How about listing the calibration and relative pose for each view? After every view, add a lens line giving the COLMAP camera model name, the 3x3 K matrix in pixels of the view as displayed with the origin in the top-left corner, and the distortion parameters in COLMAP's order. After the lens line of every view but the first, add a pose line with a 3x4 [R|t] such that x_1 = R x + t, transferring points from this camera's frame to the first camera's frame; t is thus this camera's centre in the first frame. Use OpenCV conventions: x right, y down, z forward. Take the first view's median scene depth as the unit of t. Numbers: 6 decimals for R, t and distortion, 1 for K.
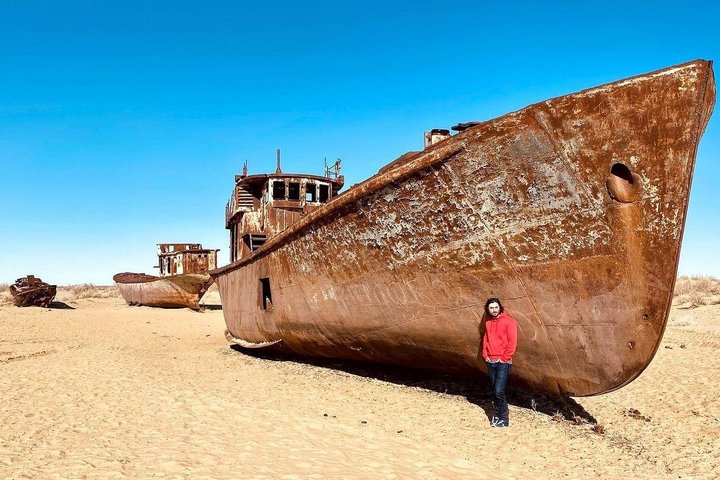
lens RADIAL K [[531.8, 0, 360.0], [0, 531.8, 240.0], [0, 0, 1]] dist [-0.003336, -0.004792]
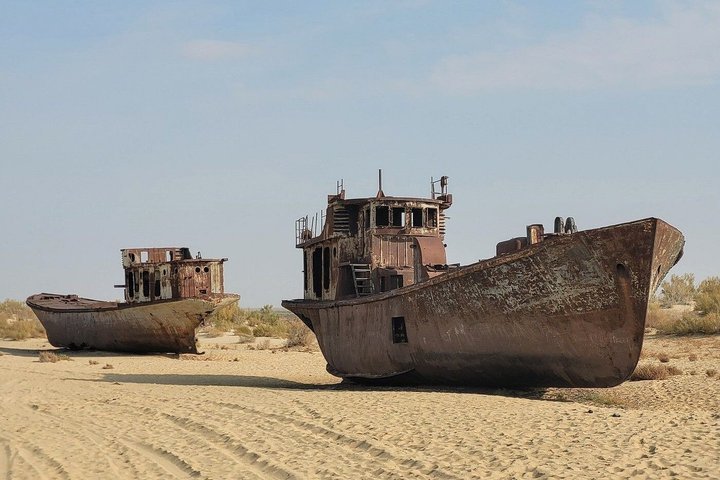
lens RADIAL K [[1199.7, 0, 360.0], [0, 1199.7, 240.0], [0, 0, 1]] dist [-0.177200, 0.117990]
pose [[0.997833, -0.006478, -0.065478, -0.141470], [0.008151, 0.999646, 0.025325, -0.264427], [0.065291, -0.025804, 0.997533, -2.618398]]
